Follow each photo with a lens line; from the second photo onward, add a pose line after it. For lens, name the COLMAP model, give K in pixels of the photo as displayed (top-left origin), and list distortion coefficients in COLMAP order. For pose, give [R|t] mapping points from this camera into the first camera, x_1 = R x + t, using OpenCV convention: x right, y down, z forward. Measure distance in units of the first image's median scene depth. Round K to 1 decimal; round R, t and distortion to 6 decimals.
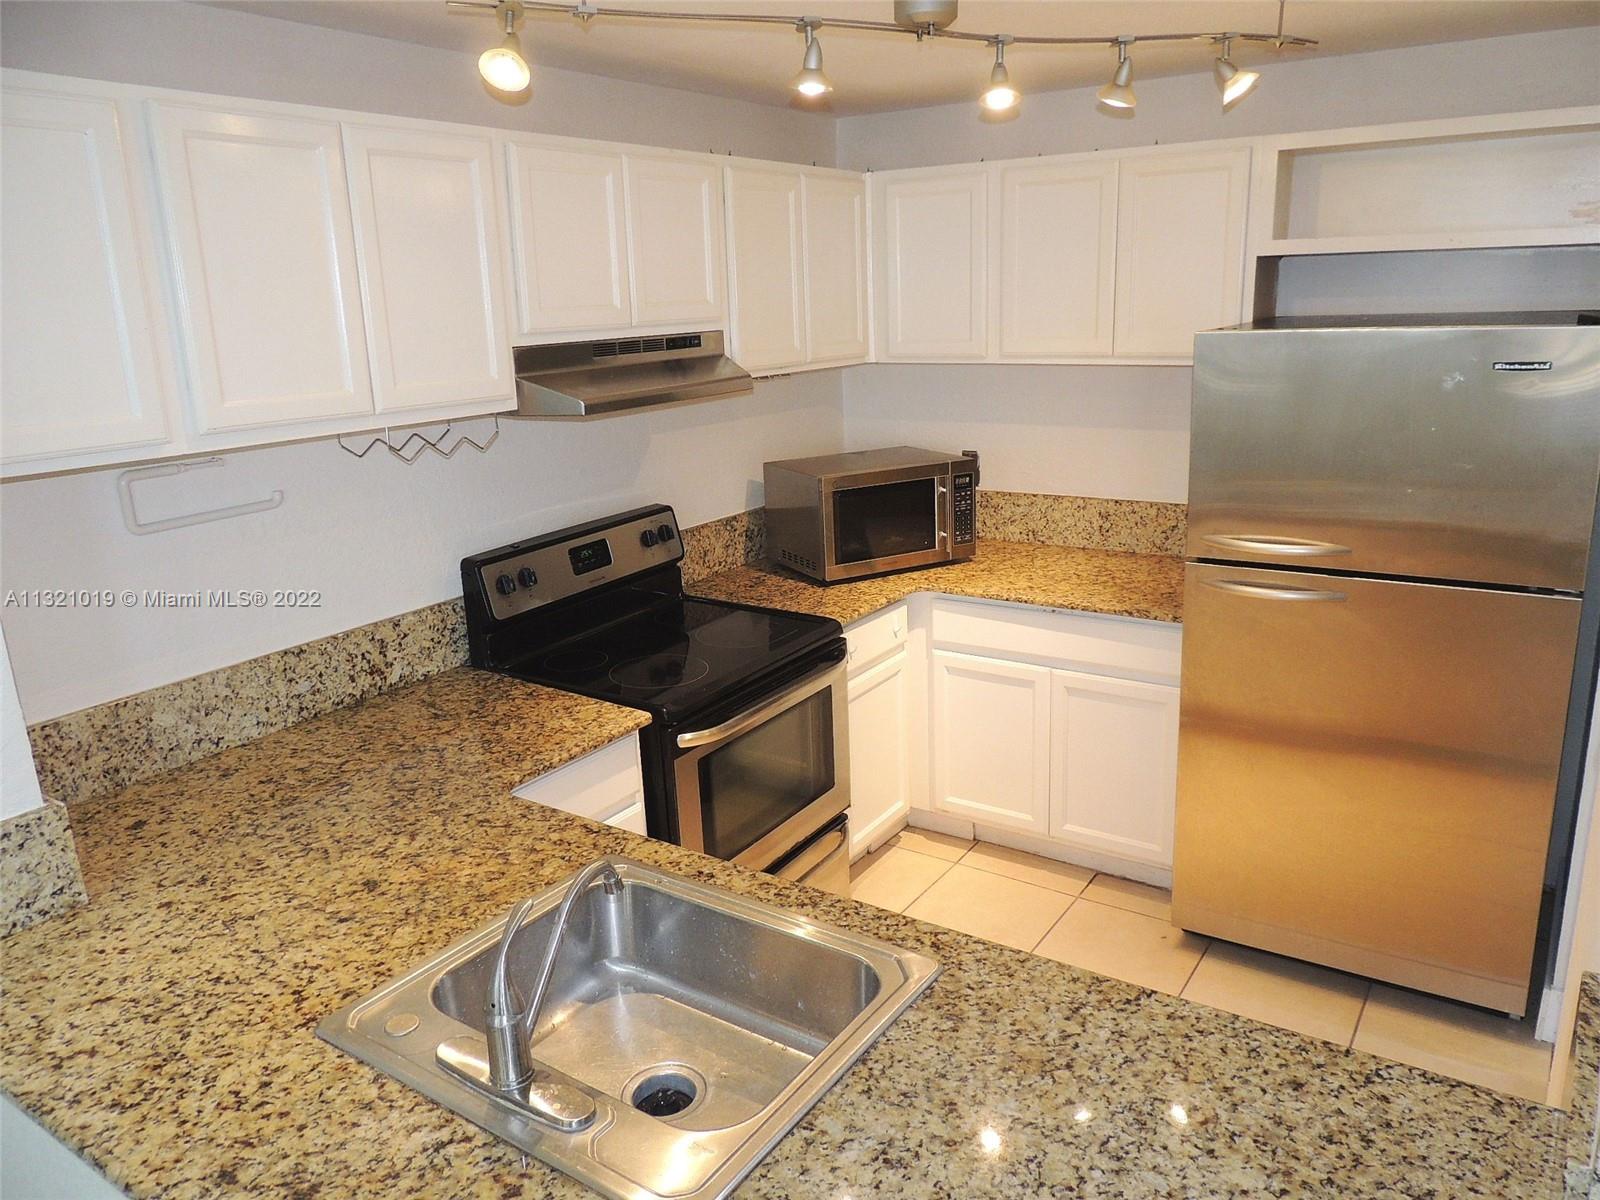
lens RADIAL K [[1144.1, 0, 808.9], [0, 1144.1, 596.7], [0, 0, 1]] dist [-0.031929, 0.014869]
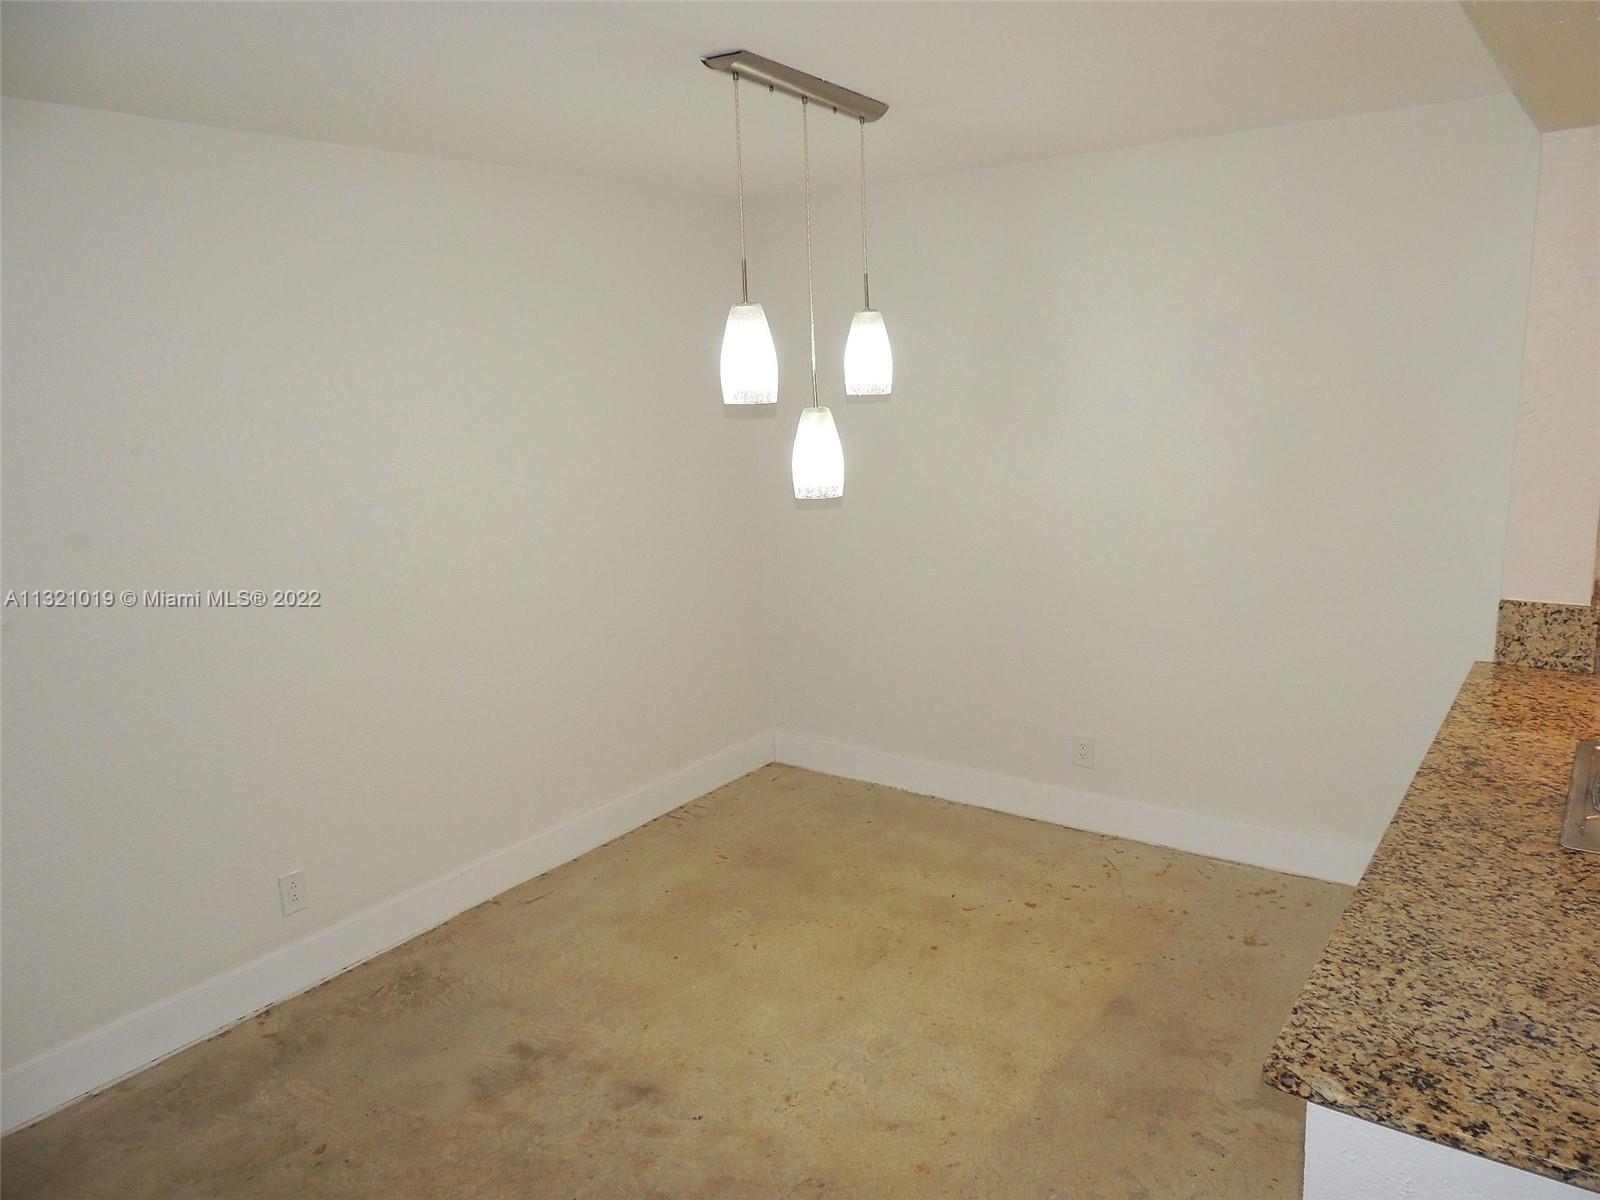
lens RADIAL K [[1144.1, 0, 807.5], [0, 1144.1, 604.0], [0, 0, 1]] dist [-0.031929, 0.014869]
pose [[-0.033919, 0.244538, -0.969046, 0.638175], [-0.217570, 0.944543, 0.245971, 0.015066], [0.975455, 0.219178, 0.021166, -0.105495]]
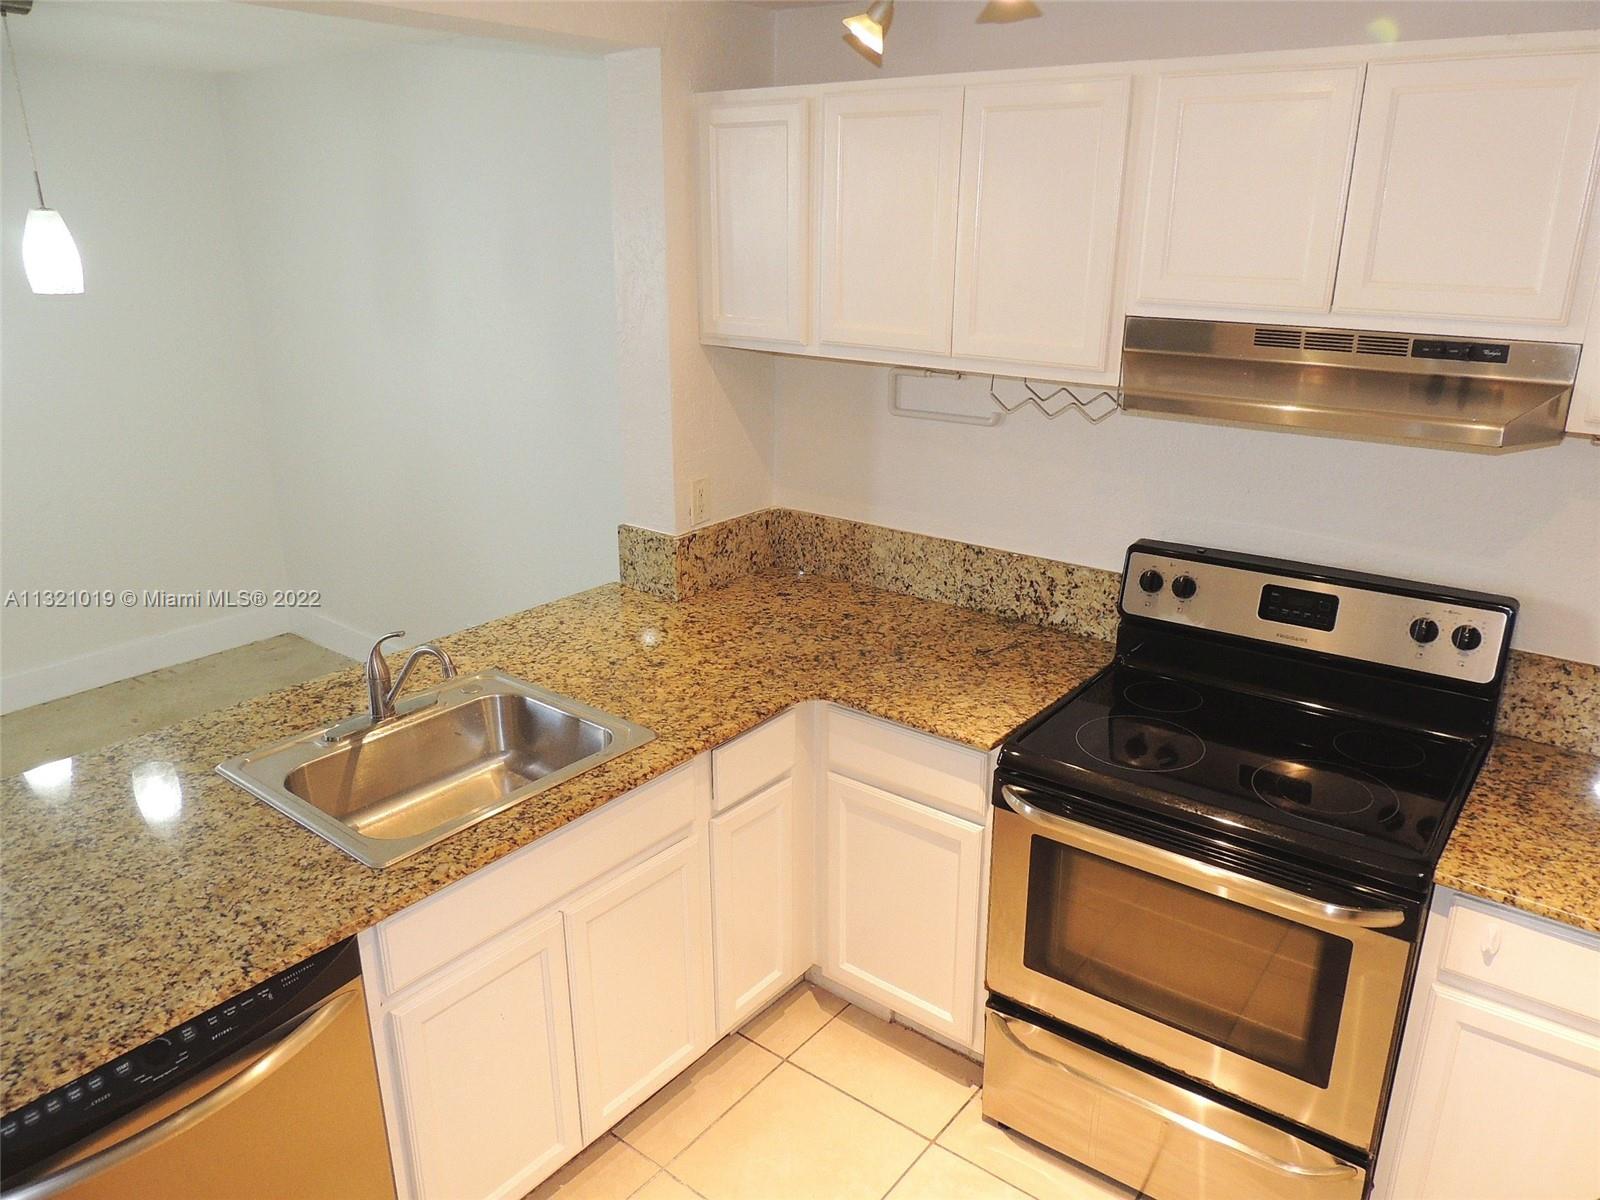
lens RADIAL K [[1144.1, 0, 805.7], [0, 1144.1, 596.1], [0, 0, 1]] dist [-0.031929, 0.014869]
pose [[-0.073686, 0.351693, -0.933211, 0.622014], [-0.259315, 0.896811, 0.358450, -0.263900], [0.962978, 0.268408, 0.025117, 0.764555]]
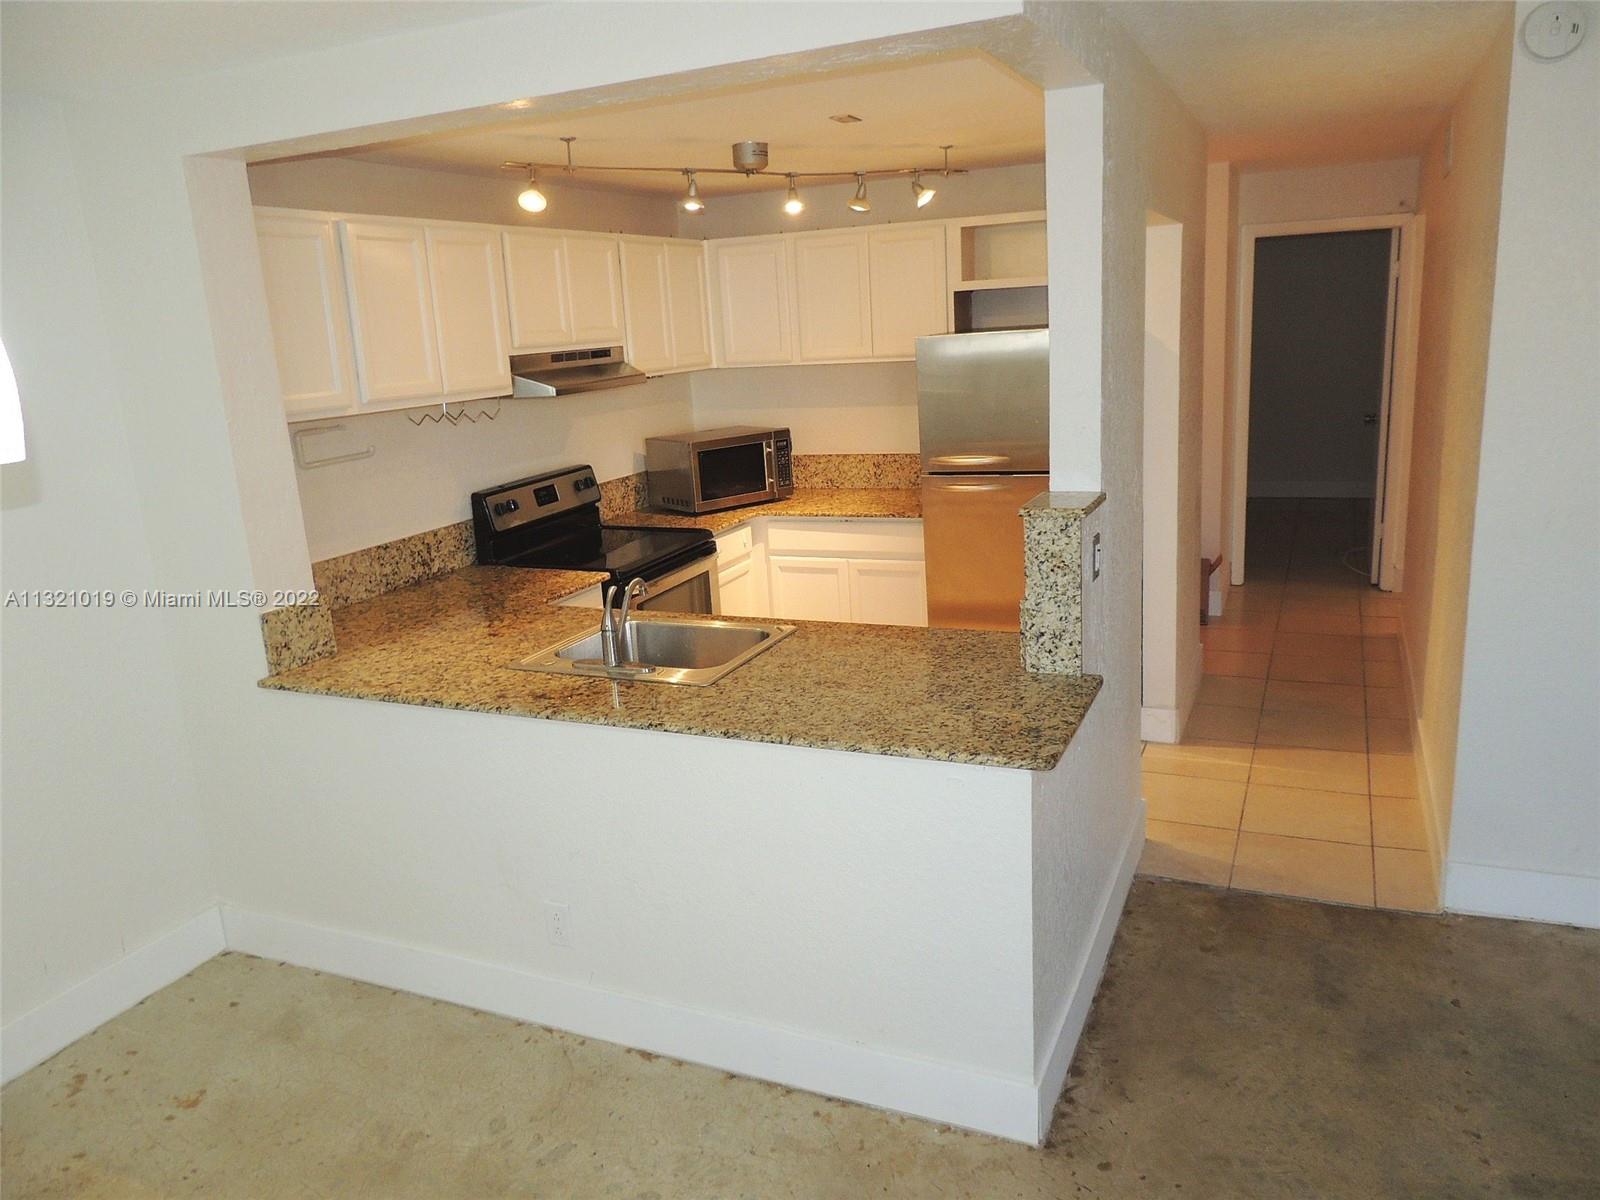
lens RADIAL K [[1144.1, 0, 808.3], [0, 1144.1, 602.5], [0, 0, 1]] dist [-0.031929, 0.014869]
pose [[0.984284, -0.063040, 0.164959, -0.123088], [0.067239, 0.997537, -0.019988, 0.186585], [-0.163292, 0.030765, 0.986098, -0.640551]]
